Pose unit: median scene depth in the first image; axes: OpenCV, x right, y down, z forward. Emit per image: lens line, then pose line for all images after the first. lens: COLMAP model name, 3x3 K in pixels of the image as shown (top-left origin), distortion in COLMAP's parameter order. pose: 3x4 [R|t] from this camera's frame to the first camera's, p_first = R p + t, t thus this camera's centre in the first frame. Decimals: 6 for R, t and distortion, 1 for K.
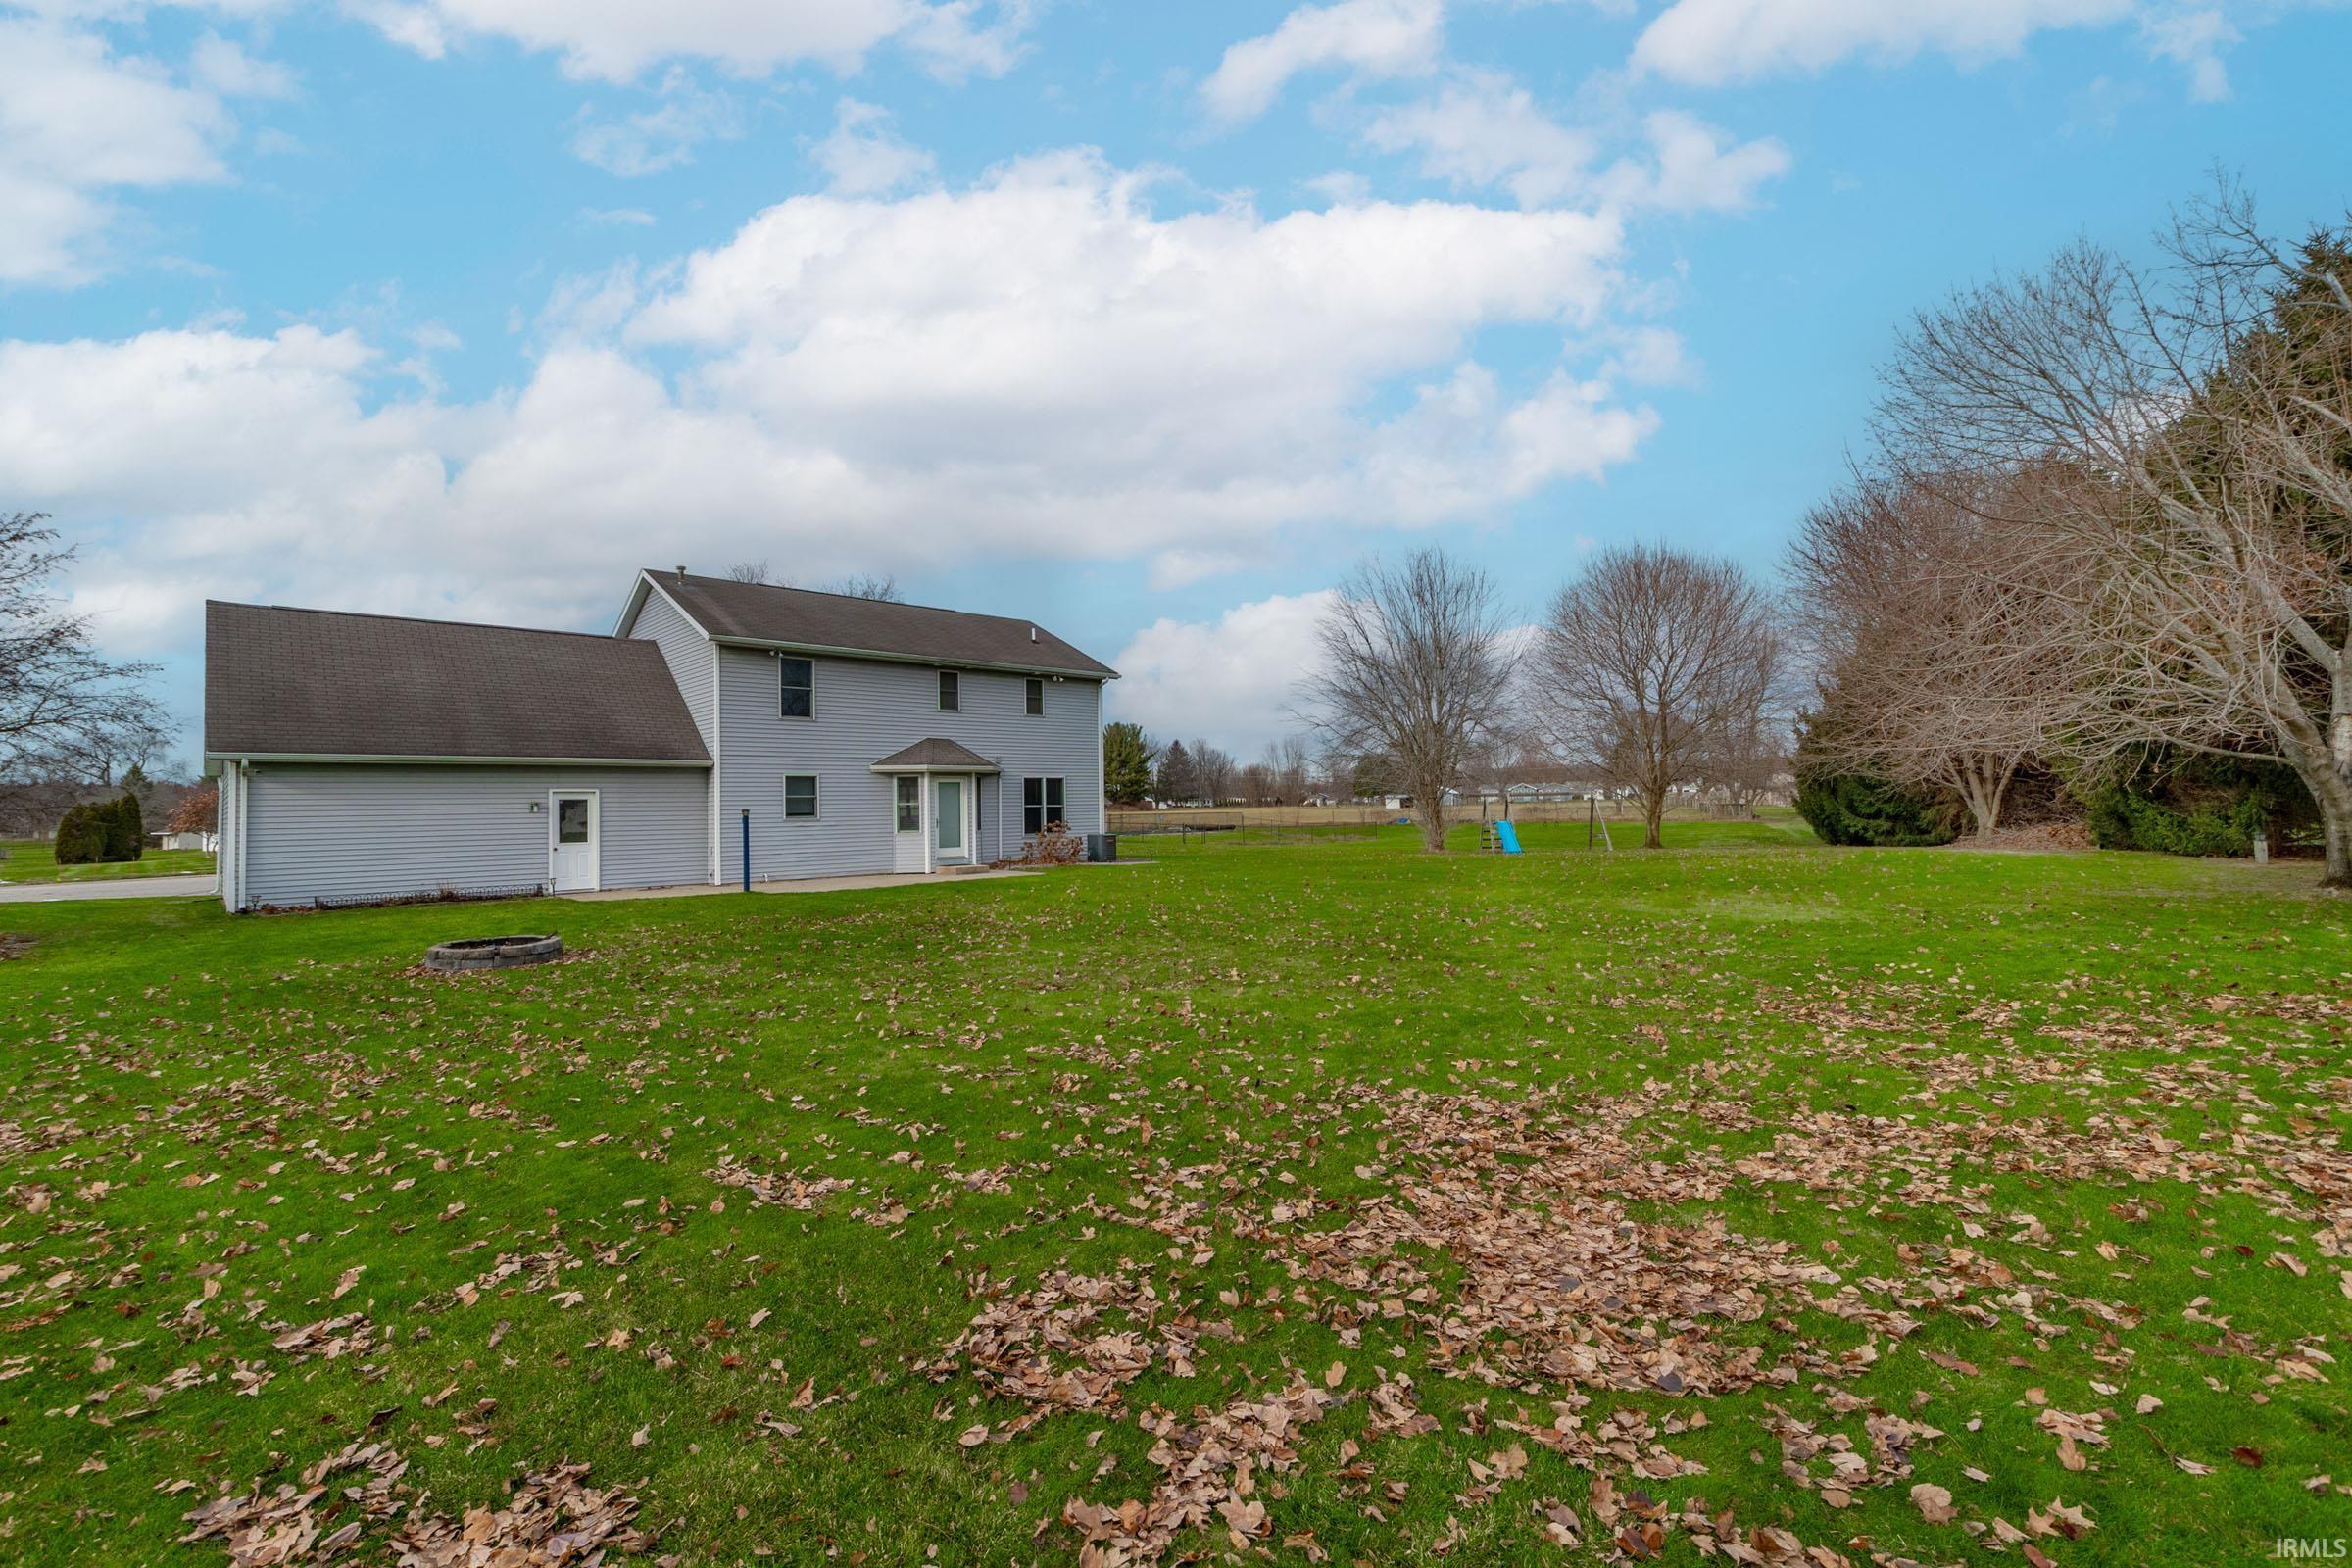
lens RADIAL K [[1025.2, 0, 1152.7], [0, 1025.2, 780.6], [0, 0, 1]] dist [-0.001257, -0.000046]
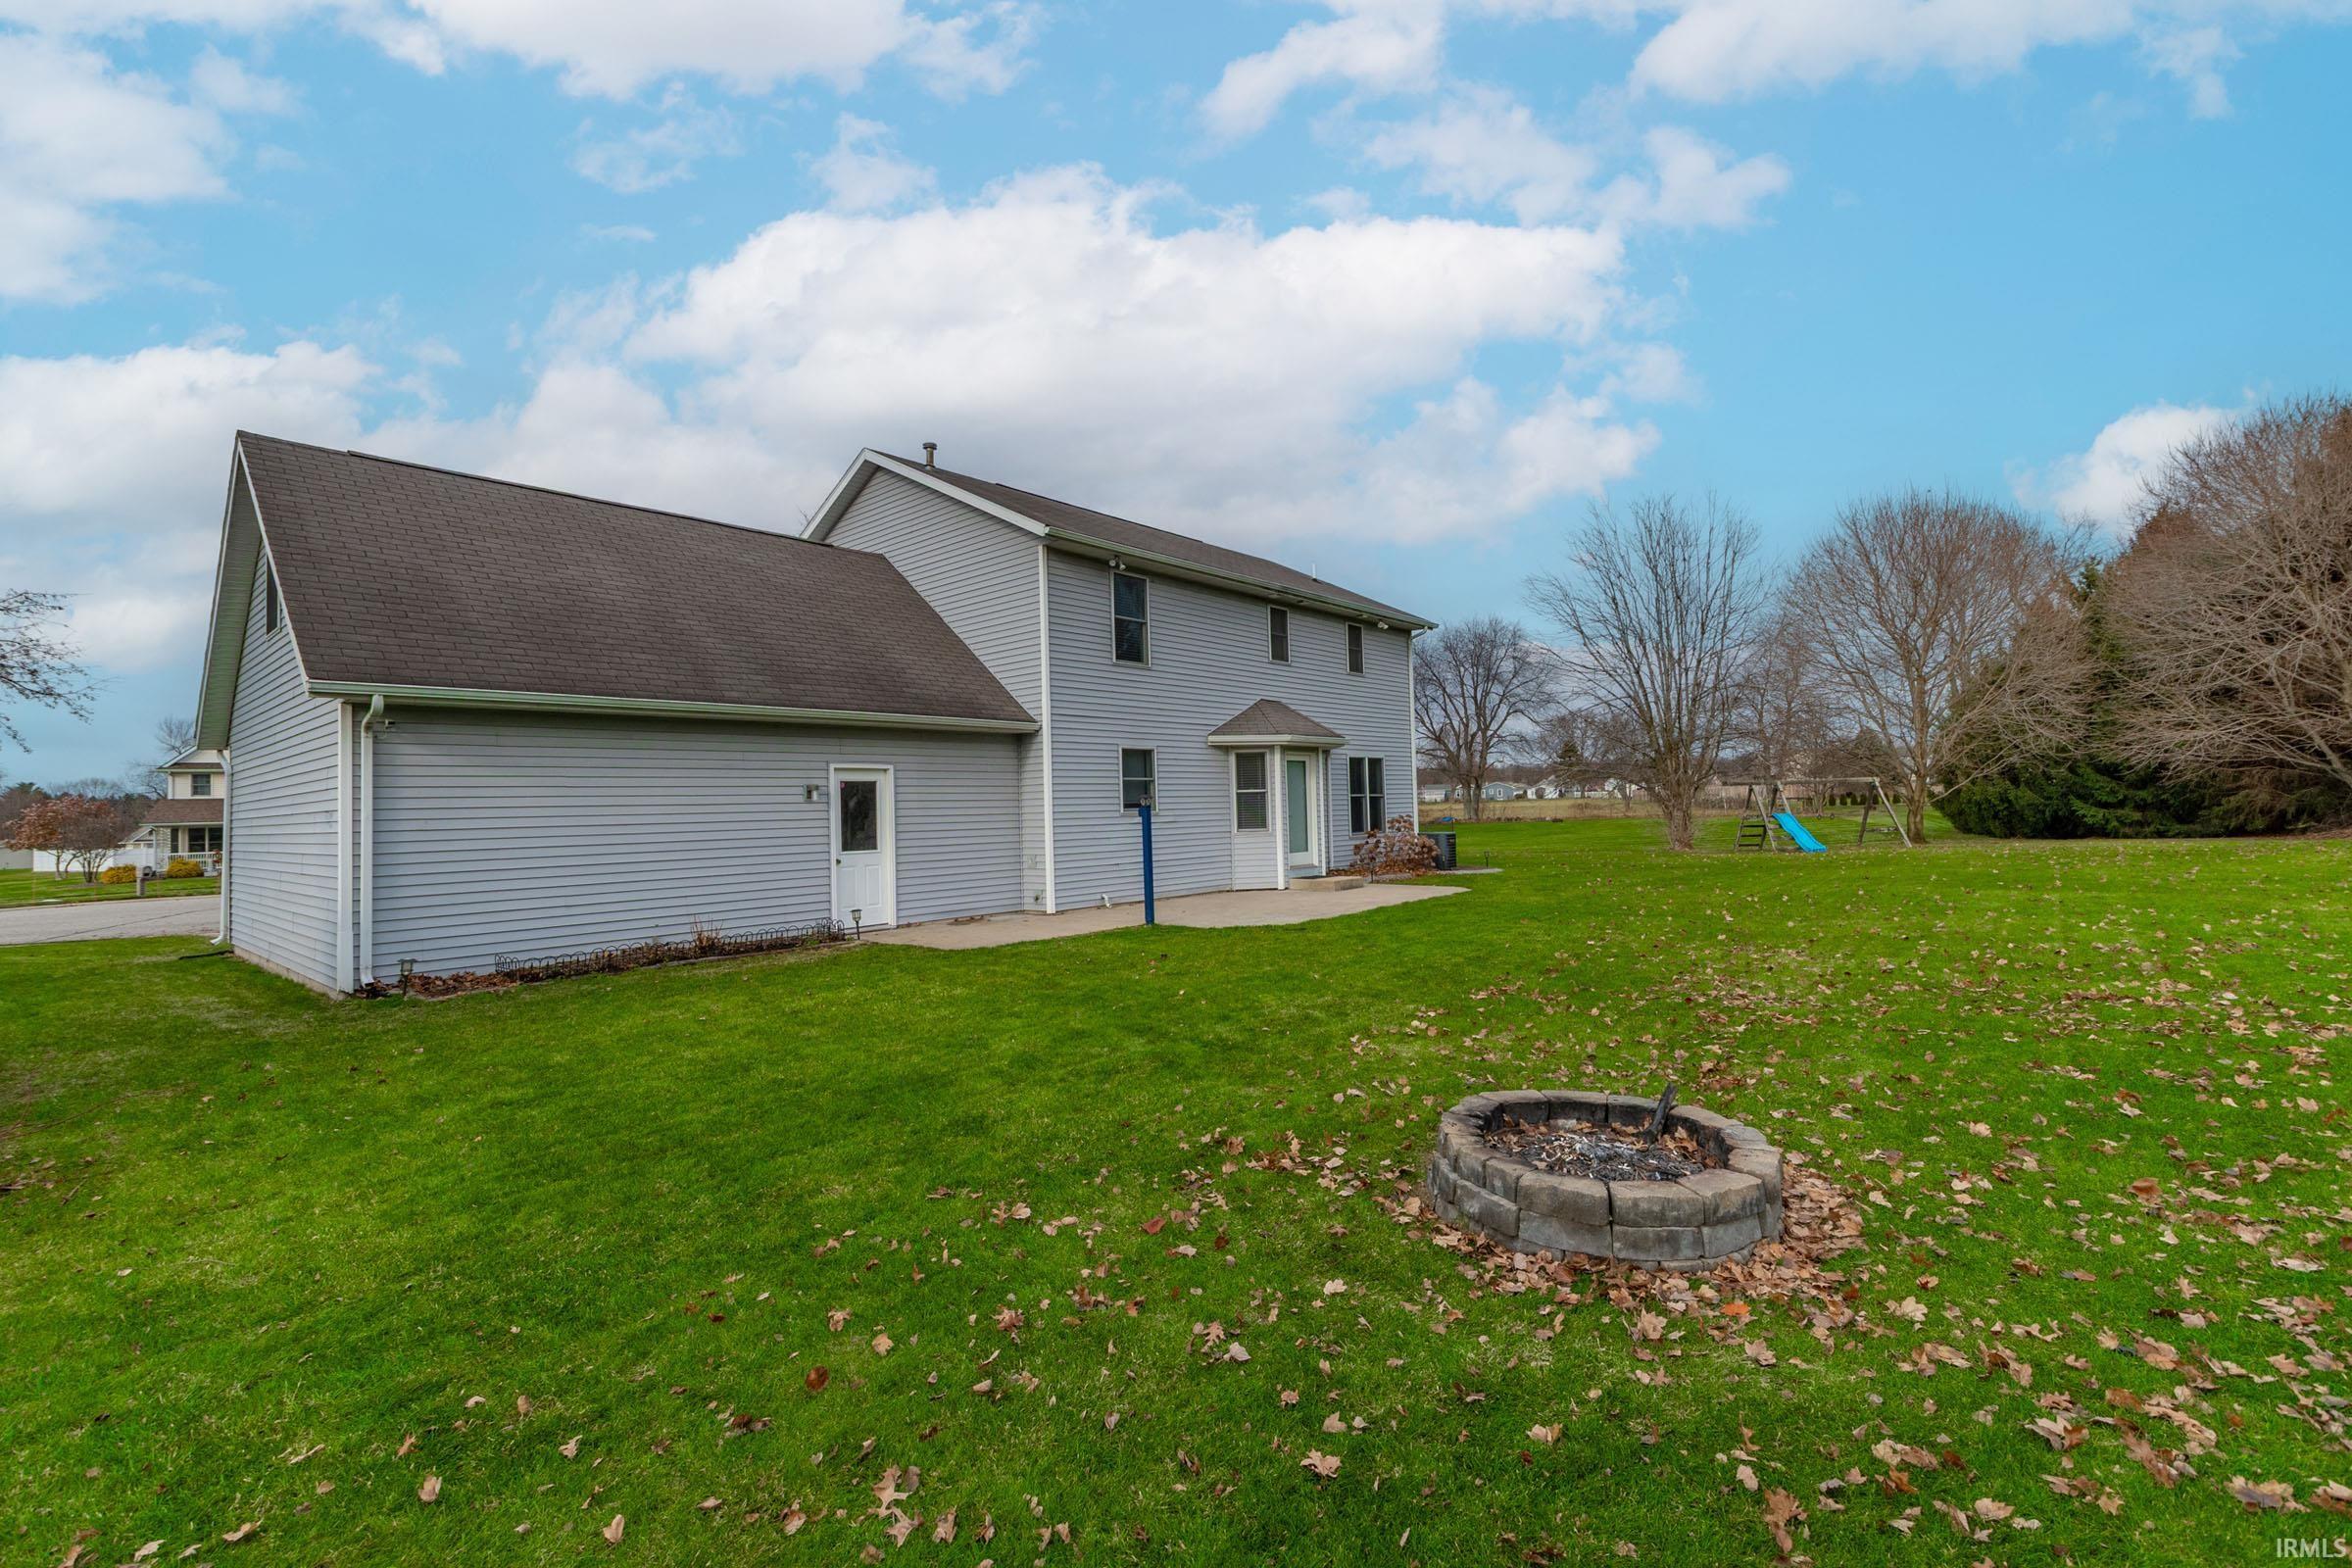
lens RADIAL K [[1025.2, 0, 1152.7], [0, 1025.2, 780.6], [0, 0, 1]] dist [-0.001257, -0.000046]
pose [[0.995756, -0.004826, 0.091905, -0.370874], [0.004949, 0.999987, -0.001110, 0.016333], [-0.091899, 0.001560, 0.995767, 0.304828]]
